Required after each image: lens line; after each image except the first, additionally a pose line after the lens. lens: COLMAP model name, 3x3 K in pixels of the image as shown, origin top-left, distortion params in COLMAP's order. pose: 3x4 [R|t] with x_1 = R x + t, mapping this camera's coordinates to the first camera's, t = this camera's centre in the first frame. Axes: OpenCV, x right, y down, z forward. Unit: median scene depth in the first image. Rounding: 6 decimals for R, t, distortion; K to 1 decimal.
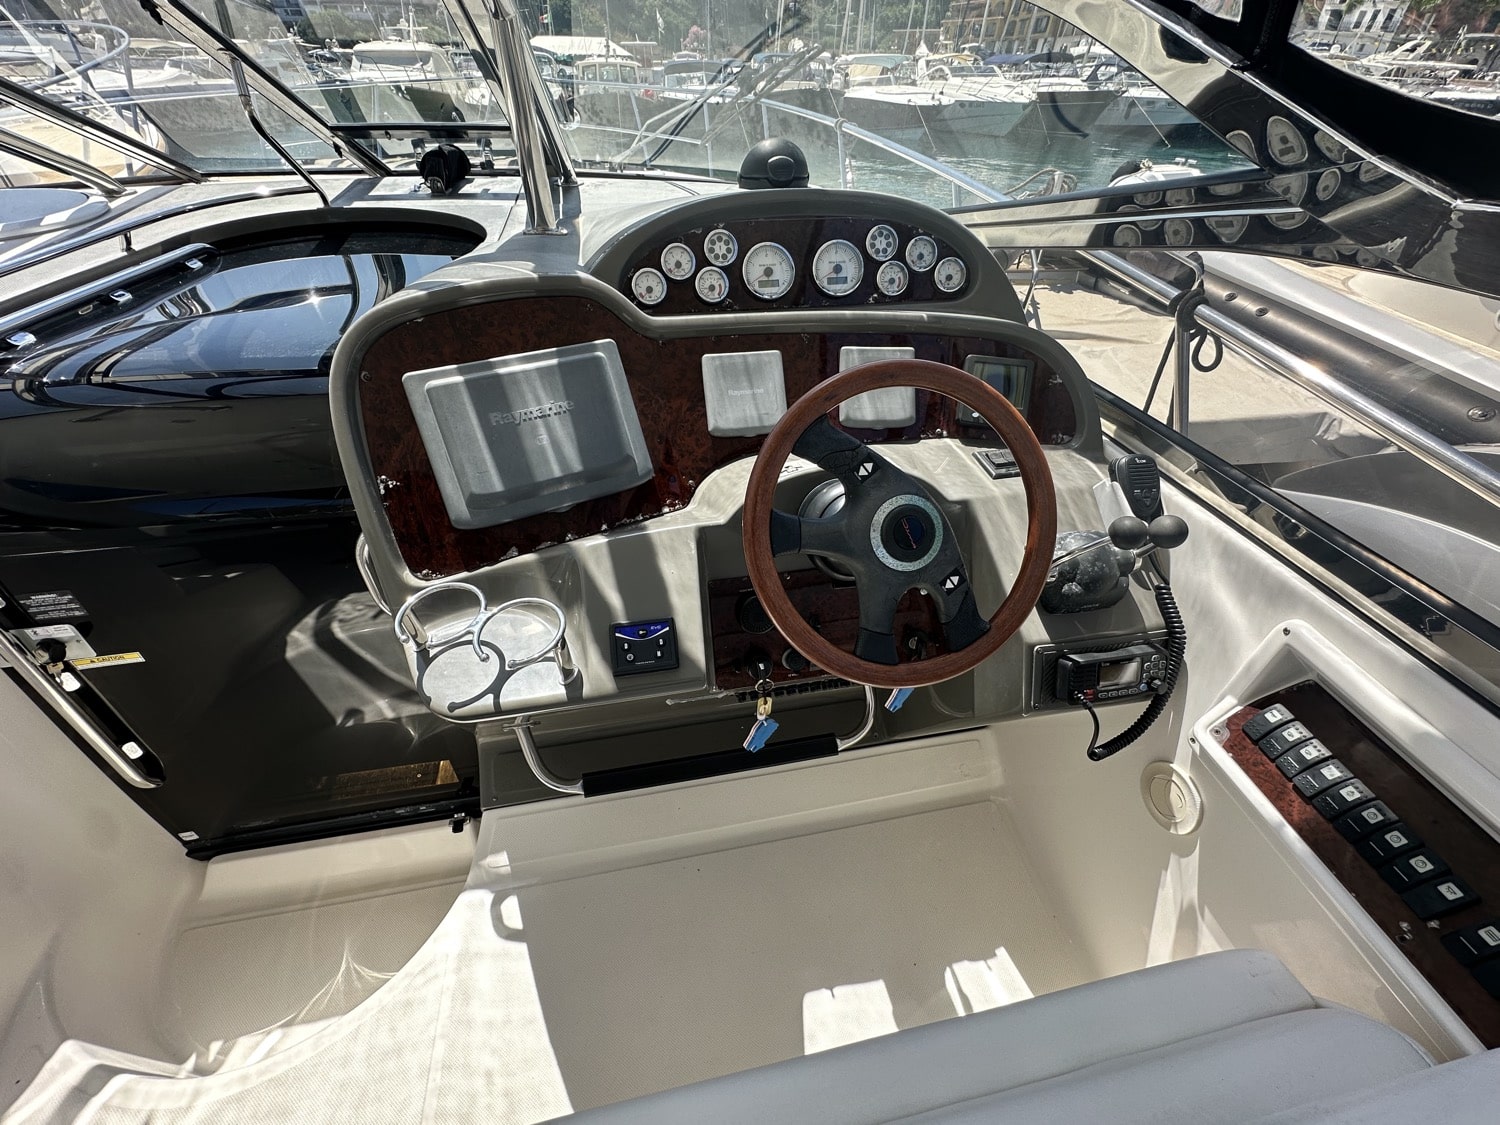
lens RADIAL K [[603.5, 0, 748.3], [0, 603.5, 567.1], [0, 0, 1]] dist [-0.001926, 0.000648]
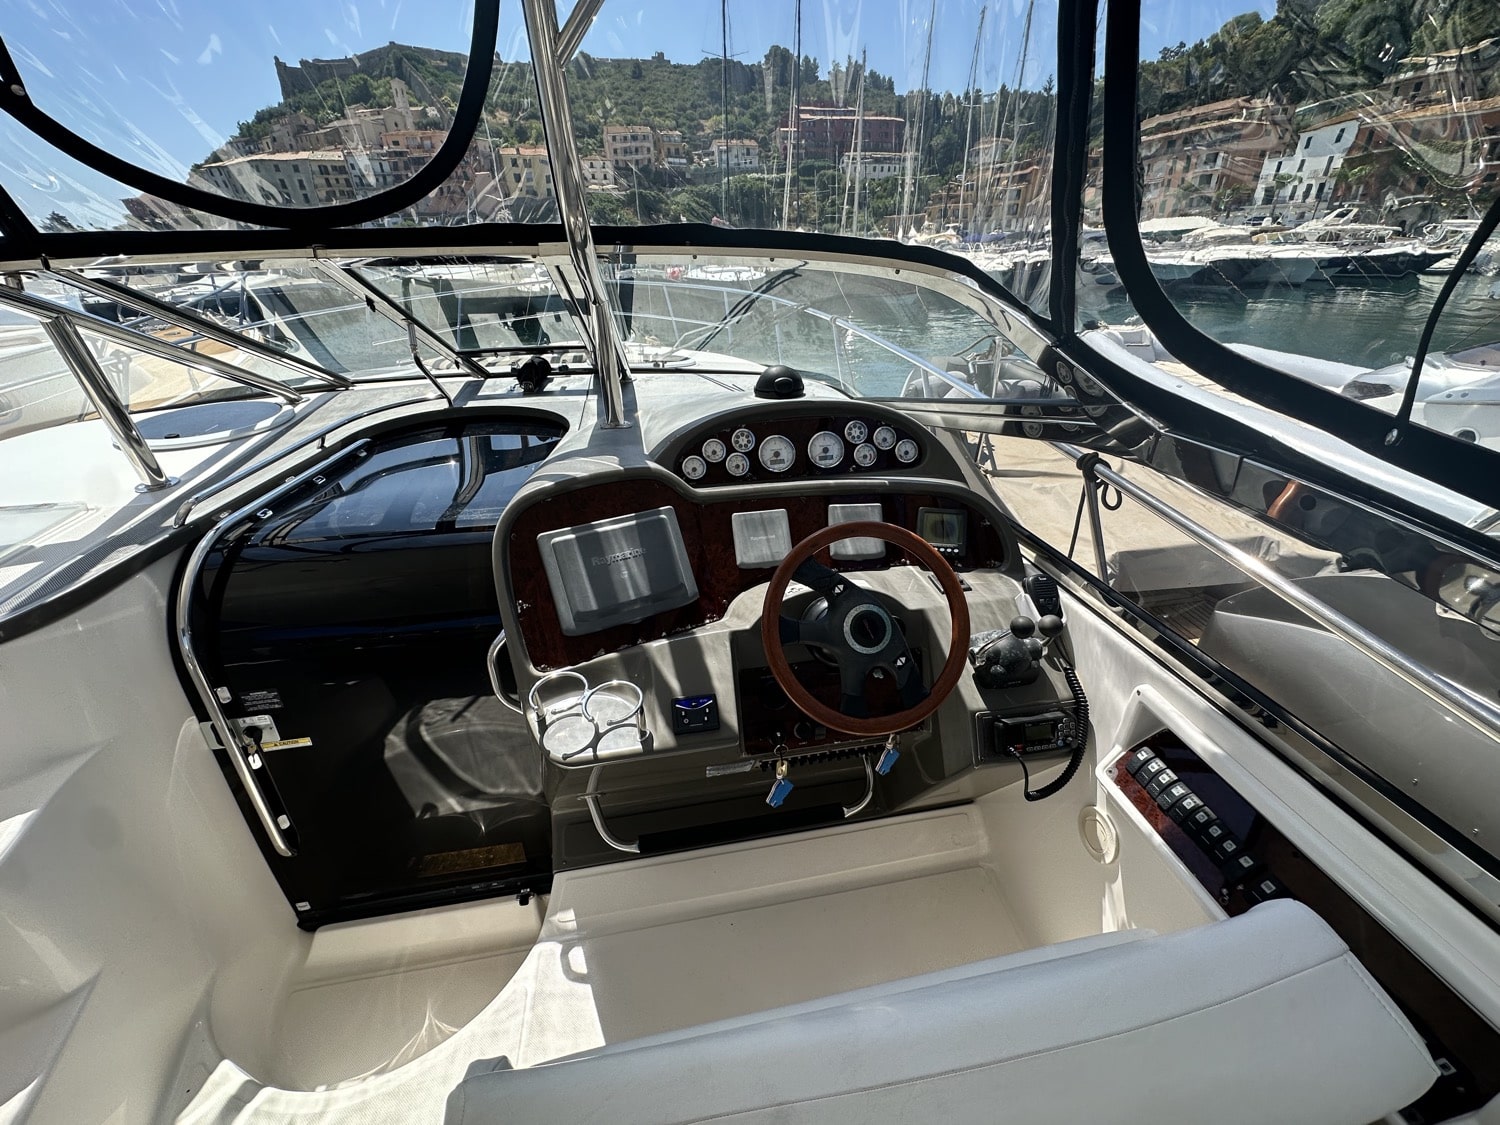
lens RADIAL K [[603.5, 0, 755.2], [0, 603.5, 565.1], [0, 0, 1]] dist [-0.001926, 0.000648]
pose [[0.999498, -0.023522, -0.021227, 0.006632], [0.018648, 0.978358, -0.206077, 0.062800], [0.025615, 0.205577, 0.978306, -0.360385]]
